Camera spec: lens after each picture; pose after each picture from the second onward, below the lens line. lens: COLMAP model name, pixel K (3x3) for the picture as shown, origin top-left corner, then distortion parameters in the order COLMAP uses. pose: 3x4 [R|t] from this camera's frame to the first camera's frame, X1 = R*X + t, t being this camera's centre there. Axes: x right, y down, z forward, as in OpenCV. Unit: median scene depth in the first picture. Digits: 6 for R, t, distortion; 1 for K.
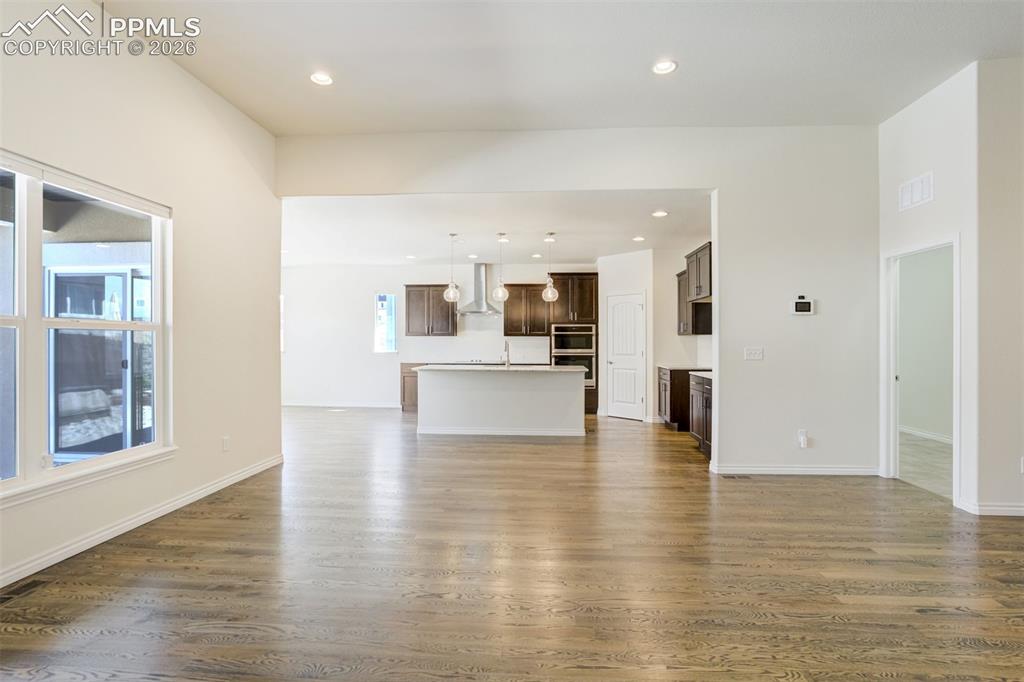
lens RADIAL K [[476.3, 0, 512.0], [0, 476.3, 341.0], [0, 0, 1]] dist [-0.044164, 0.016412]
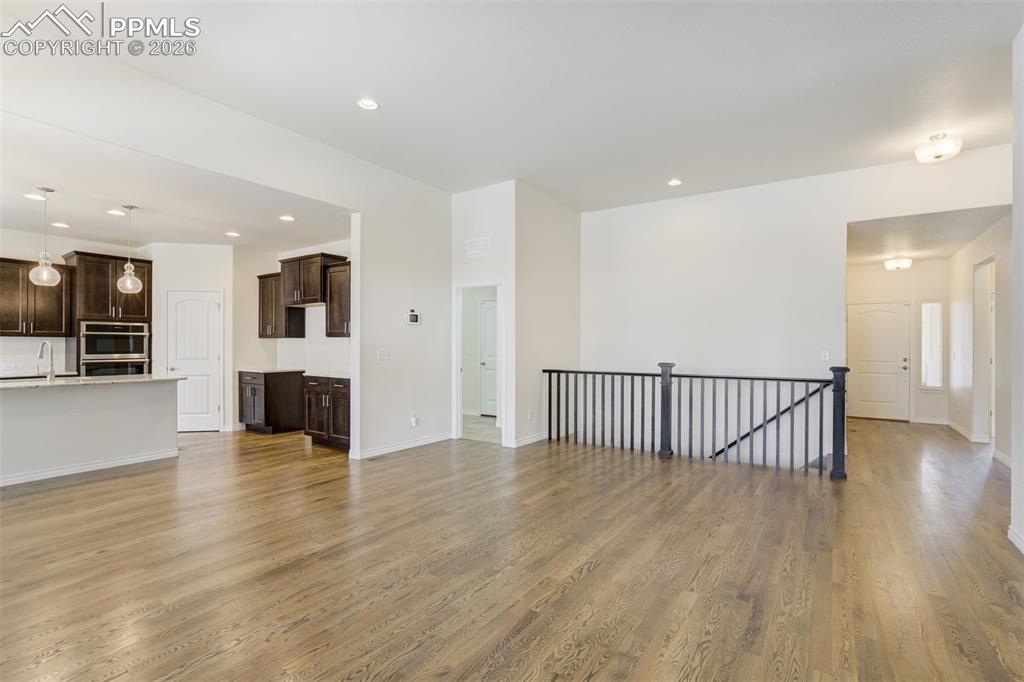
lens RADIAL K [[492.6, 0, 487.9], [0, 492.6, 343.4], [0, 0, 1]] dist [-0.001441, 0.000373]
pose [[0.533926, 0.001101, 0.845530, -0.230737], [-0.003207, 0.999995, 0.000723, -0.002804], [-0.845525, -0.003097, 0.533927, 0.049751]]
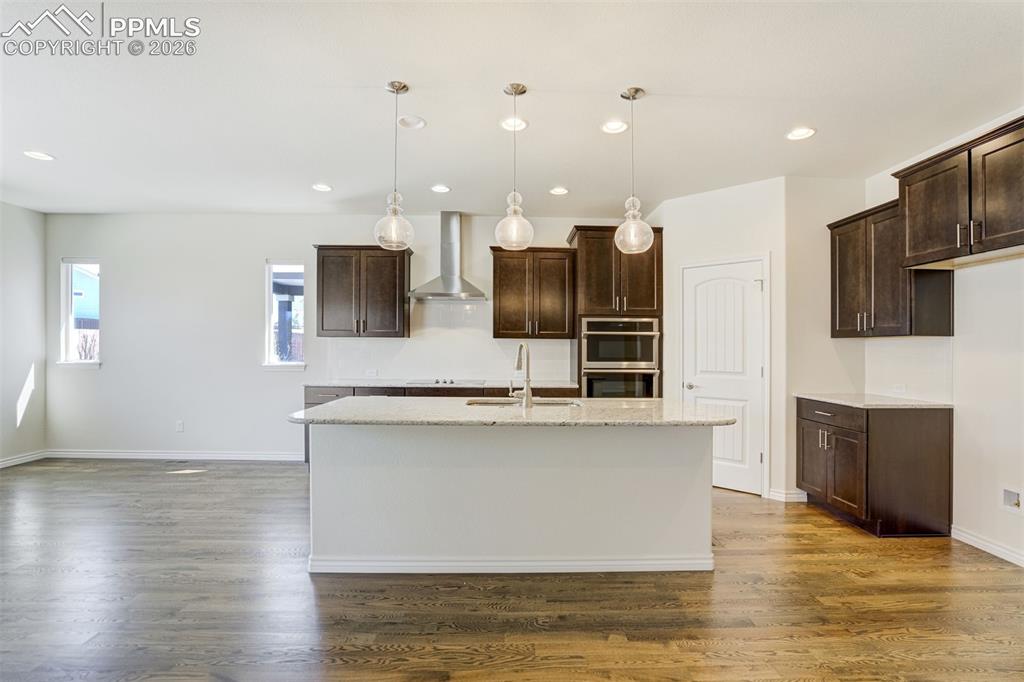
lens RADIAL K [[476.3, 0, 512.0], [0, 476.3, 341.0], [0, 0, 1]] dist [-0.044164, 0.016412]
pose [[0.993899, 0.006085, 0.110122, -0.061054], [-0.005093, 0.999944, -0.009287, -0.001519], [-0.110172, 0.008670, 0.993875, 0.457176]]
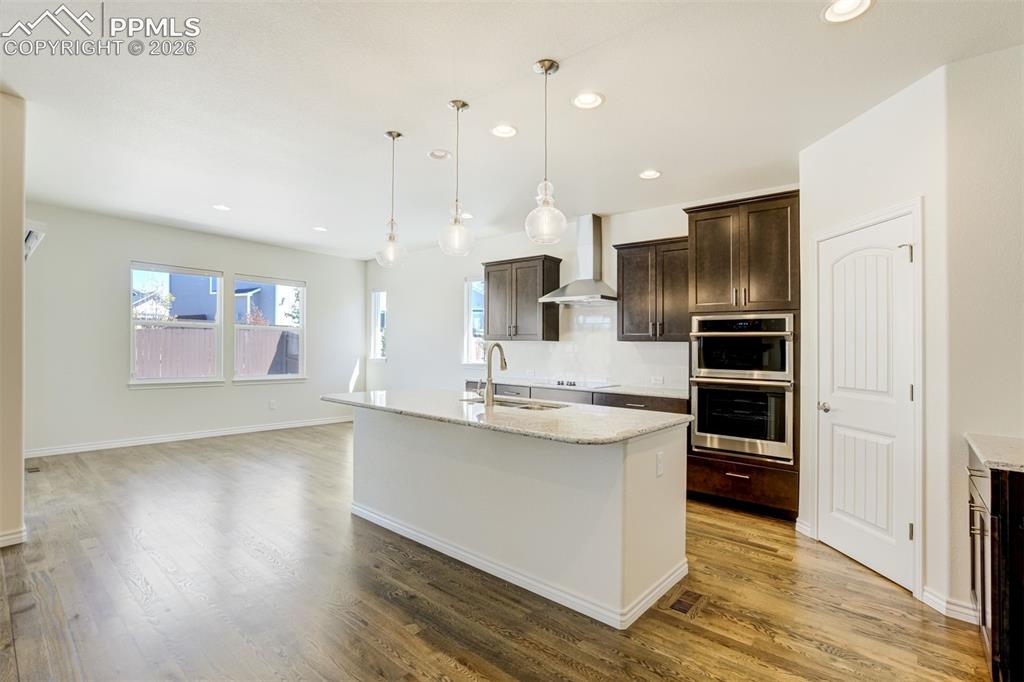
lens RADIAL K [[476.3, 0, 512.0], [0, 476.3, 341.0], [0, 0, 1]] dist [-0.044164, 0.016412]
pose [[0.814293, 0.006004, -0.580423, 0.214166], [-0.017657, 0.999740, -0.014429, 0.000226], [0.580185, 0.021998, 0.814188, 0.519921]]
